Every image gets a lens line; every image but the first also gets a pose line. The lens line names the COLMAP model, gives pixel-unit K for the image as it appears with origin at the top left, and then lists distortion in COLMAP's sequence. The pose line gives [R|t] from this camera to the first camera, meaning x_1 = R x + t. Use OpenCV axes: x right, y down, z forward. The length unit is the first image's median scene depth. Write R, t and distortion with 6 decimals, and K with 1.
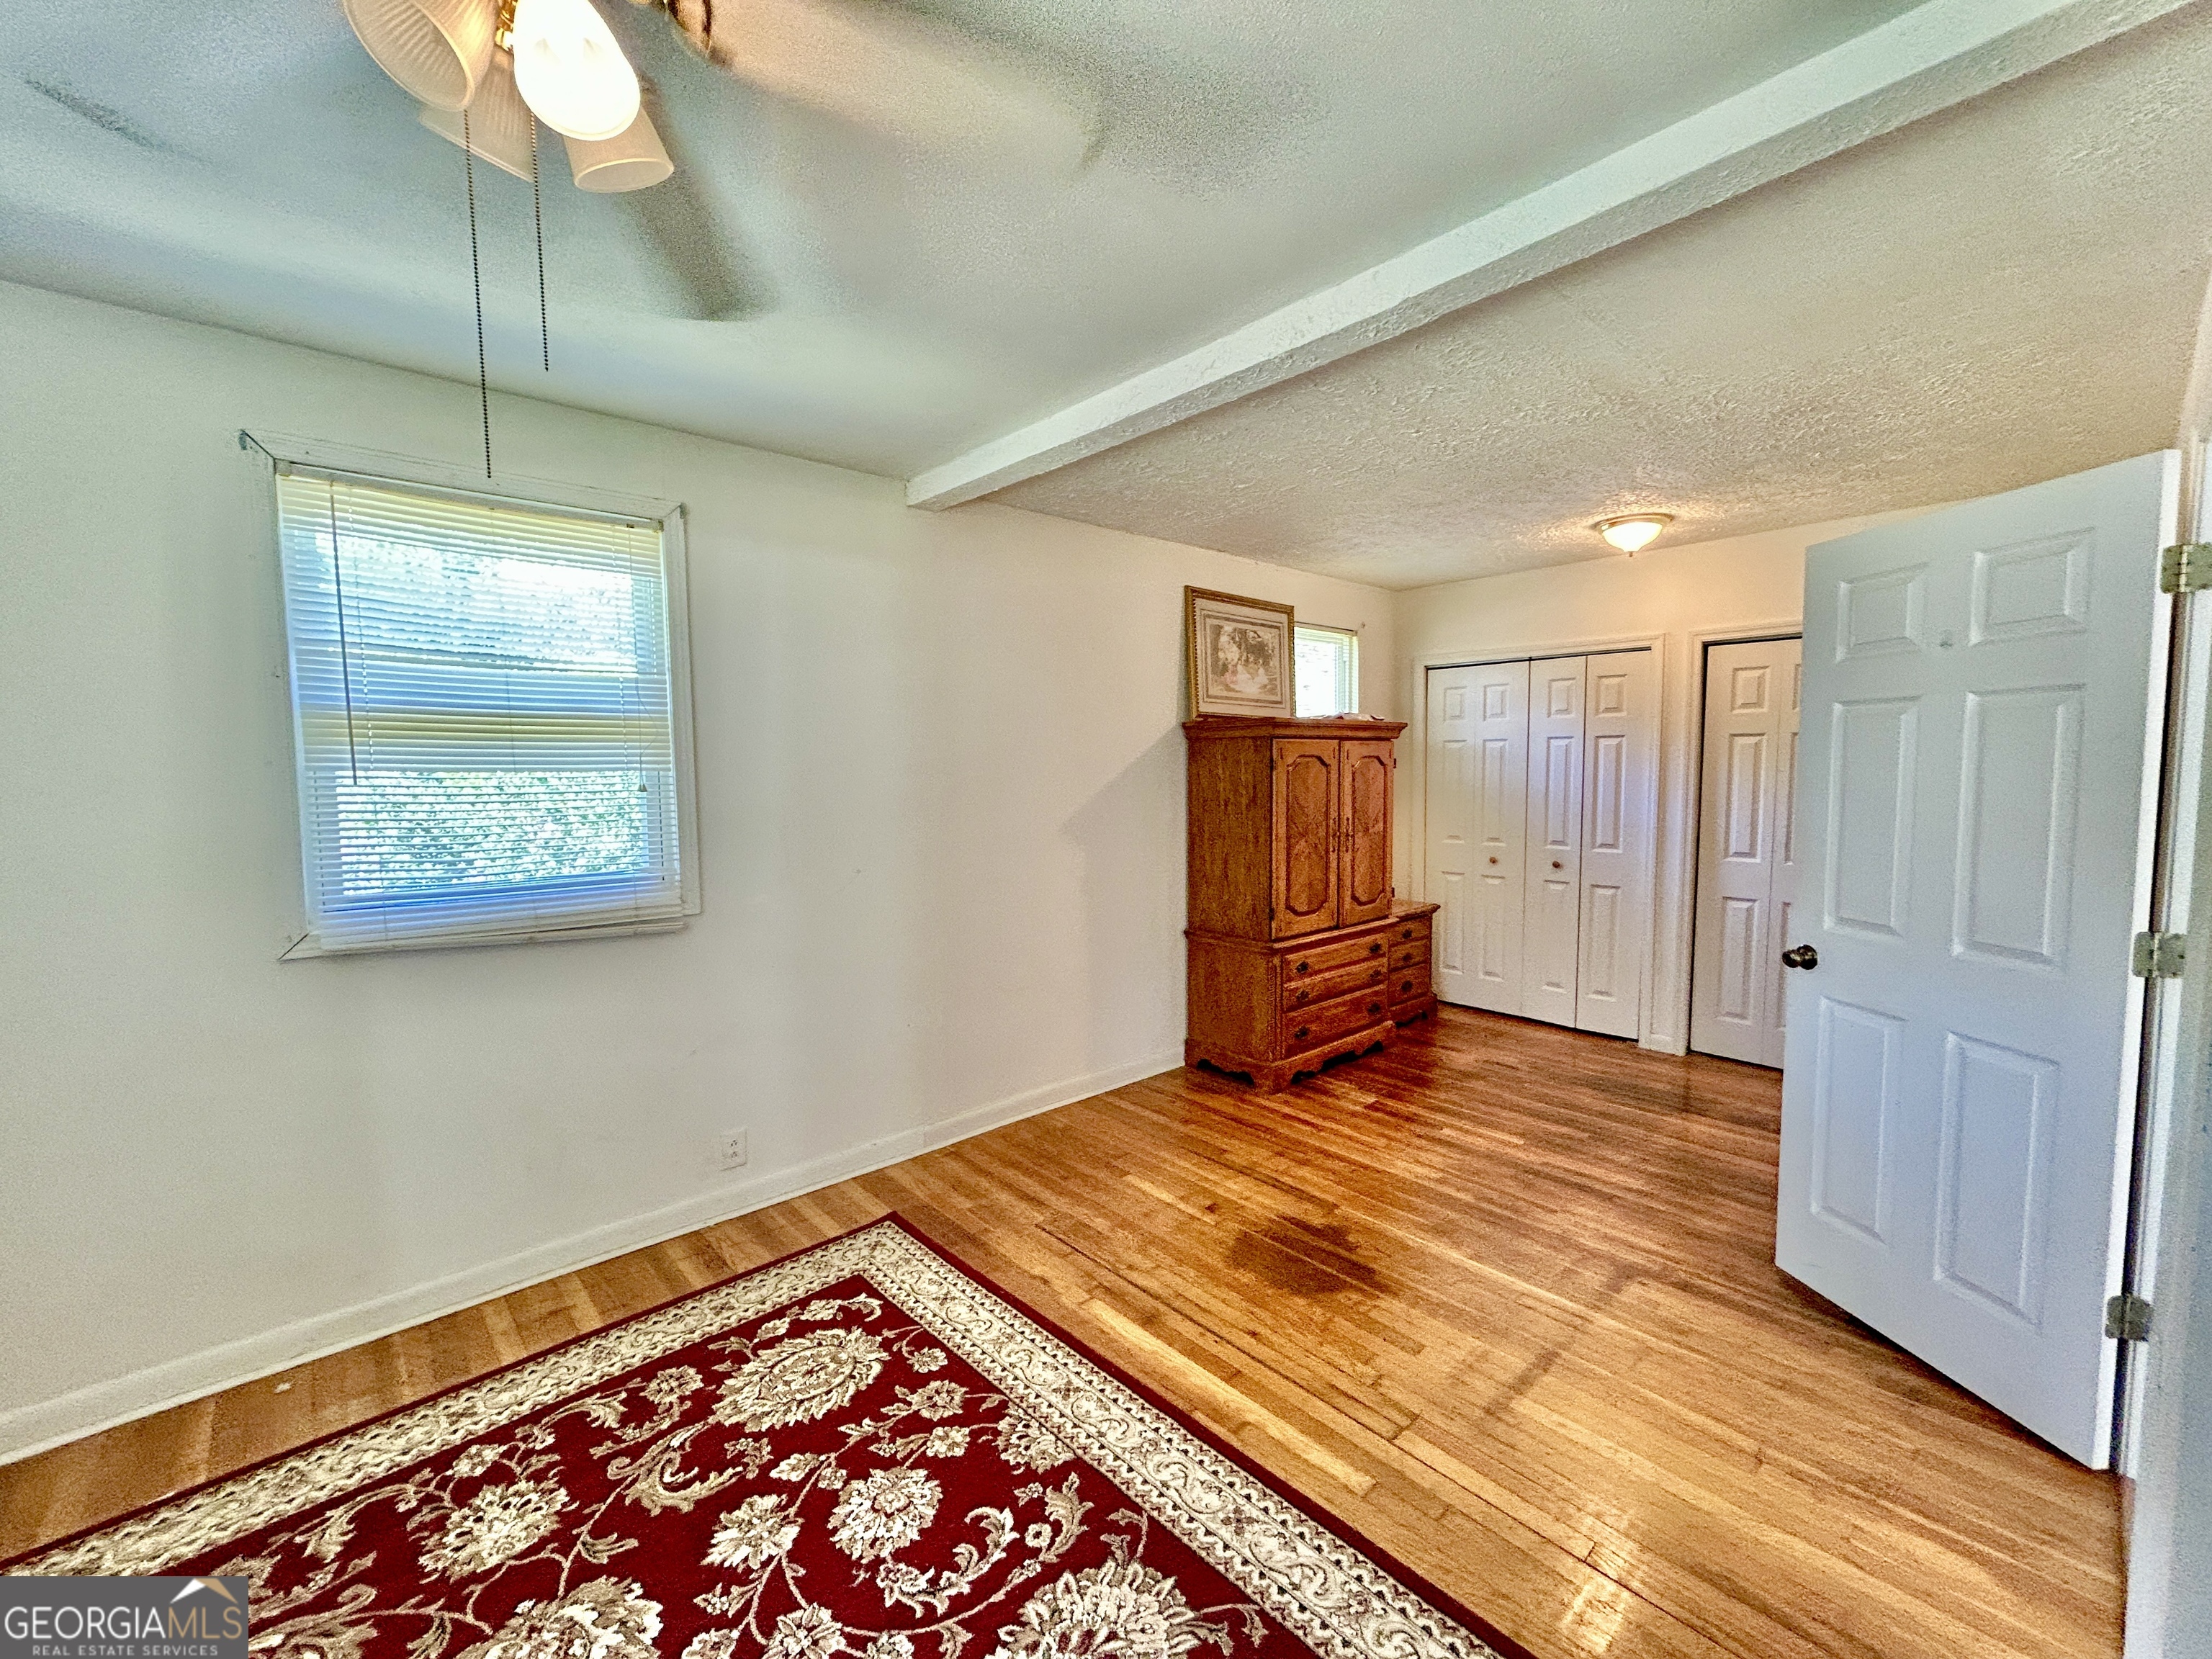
lens RADIAL K [[892.0, 0, 1113.0], [0, 892.0, 831.2], [0, 0, 1]] dist [-0.000006, 0.000075]
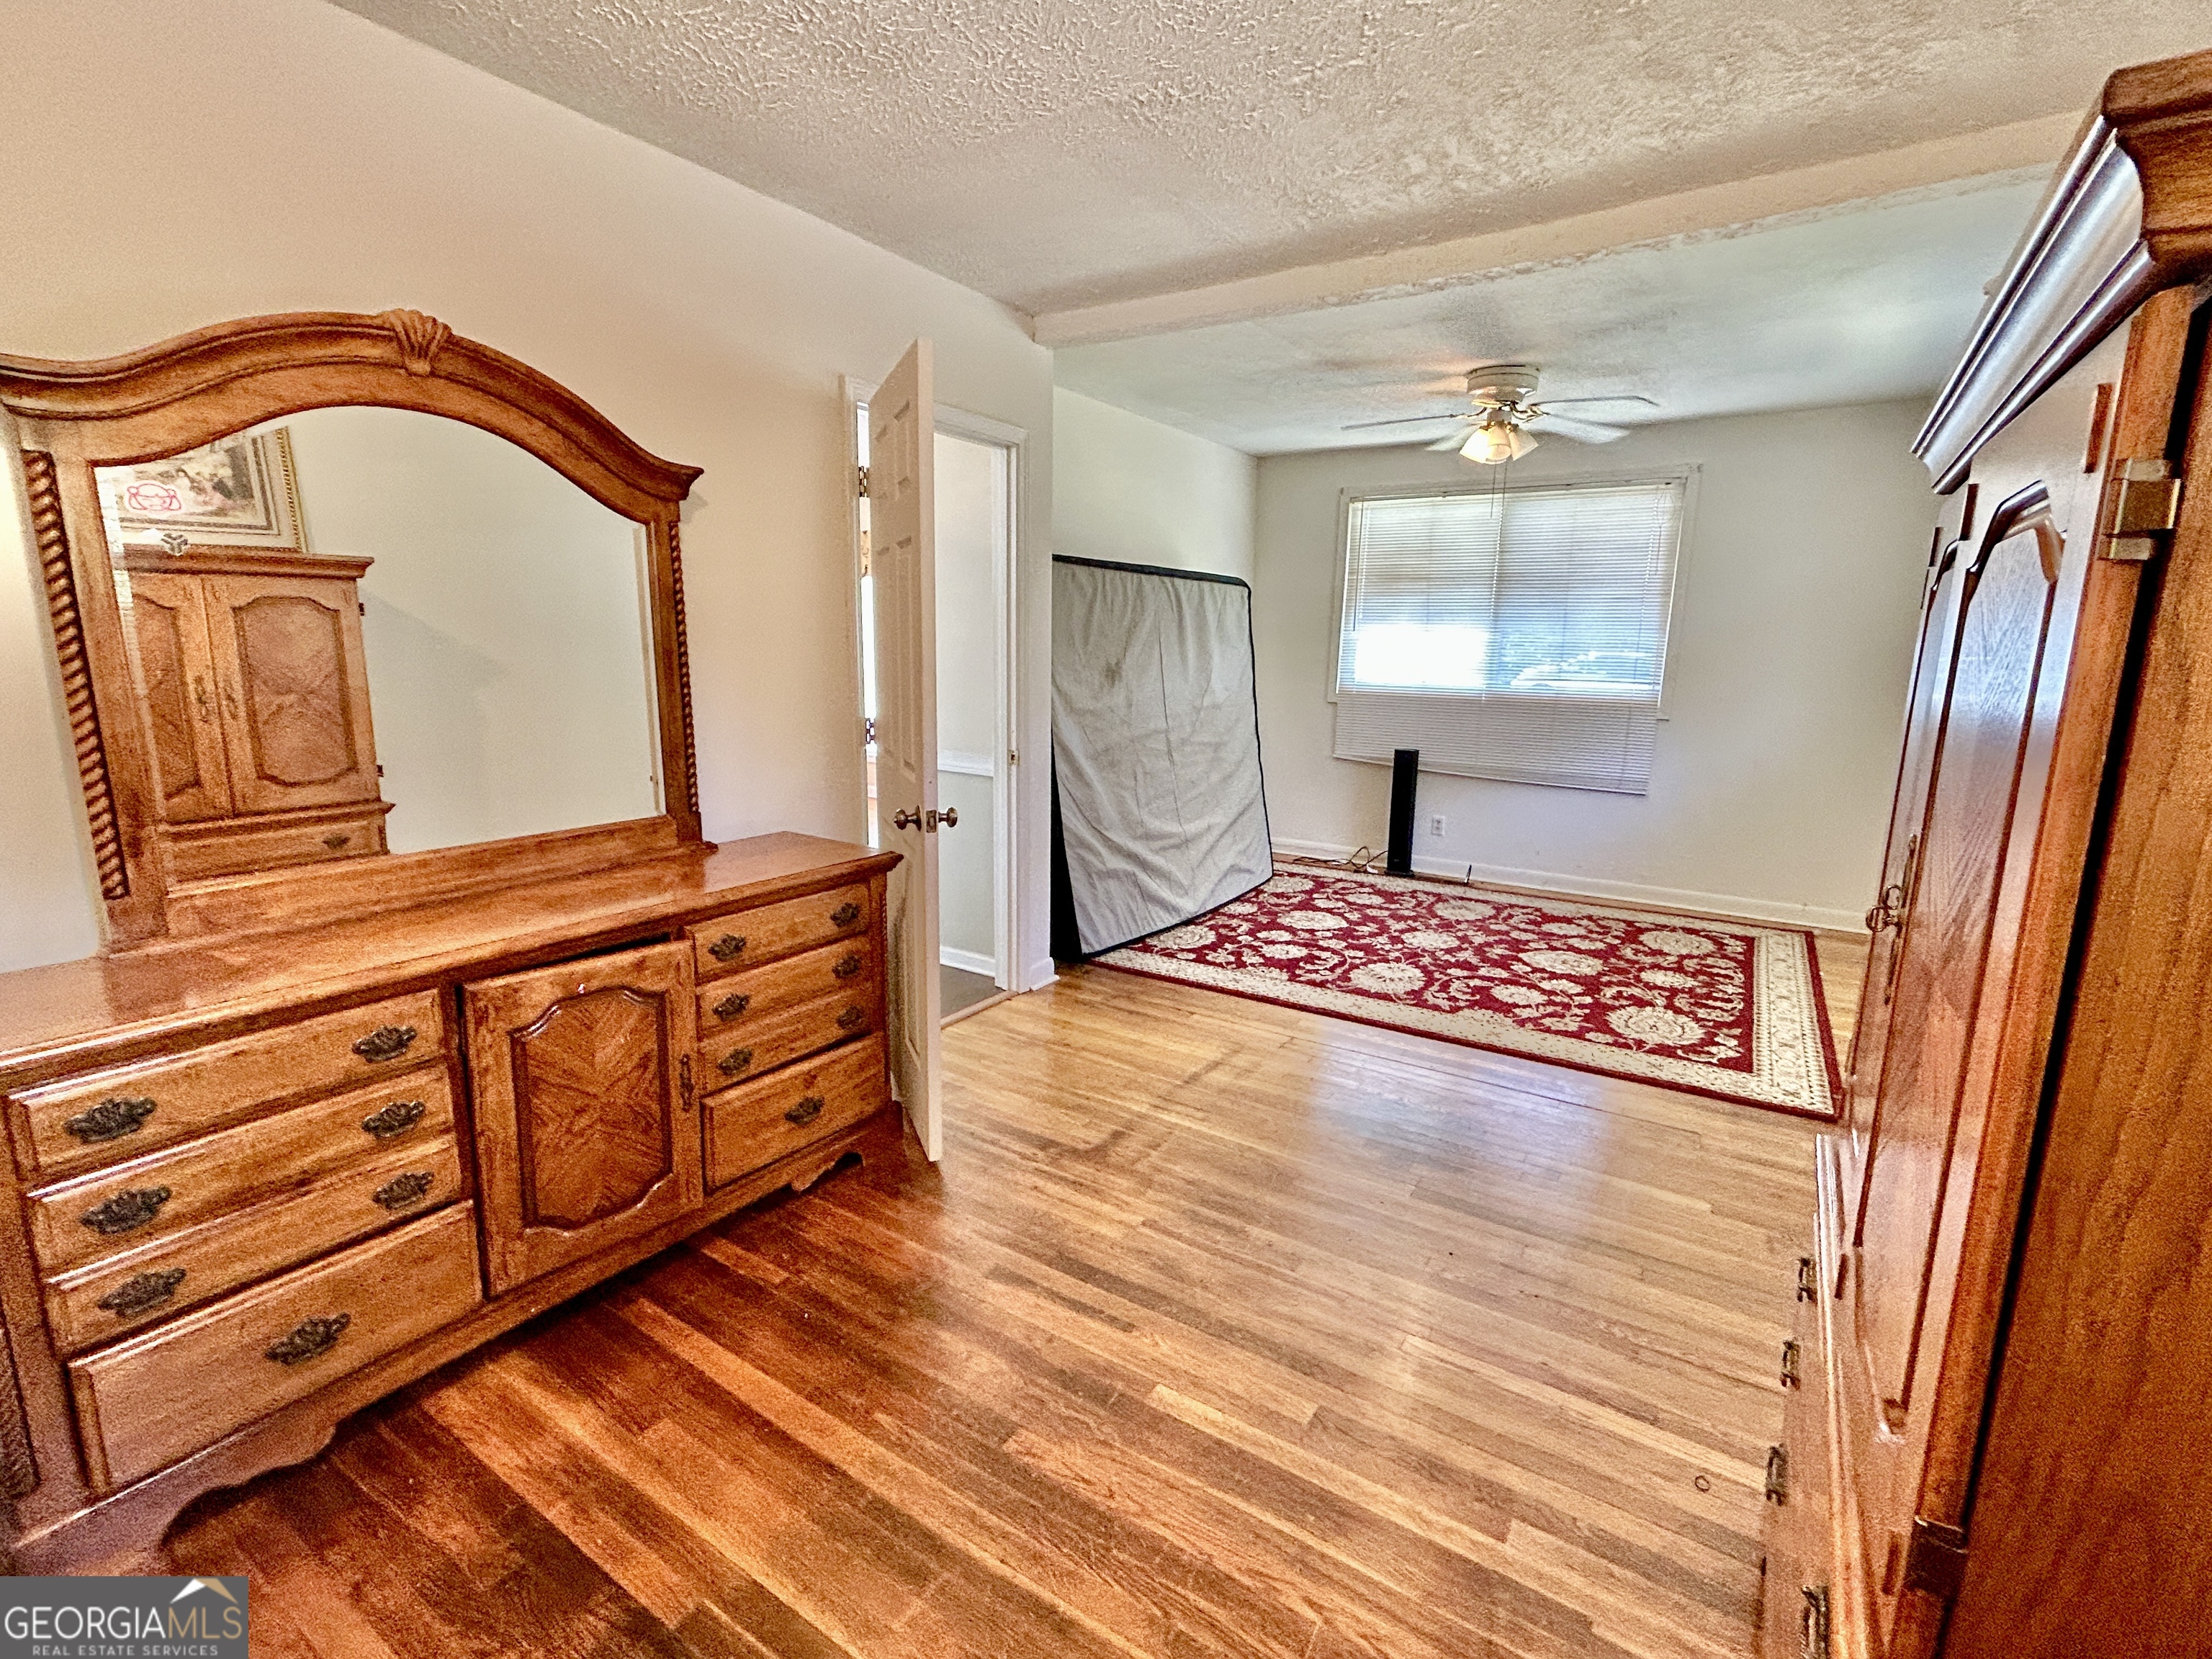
lens RADIAL K [[1032.4, 0, 1101.4], [0, 1032.4, 828.5], [0, 0, 1]] dist [0.002036, 0.001571]
pose [[-0.968035, 0.038945, -0.247774, 1.125499], [-0.028049, 0.964866, 0.261243, -0.170290], [0.249243, 0.259842, -0.932931, 2.625629]]
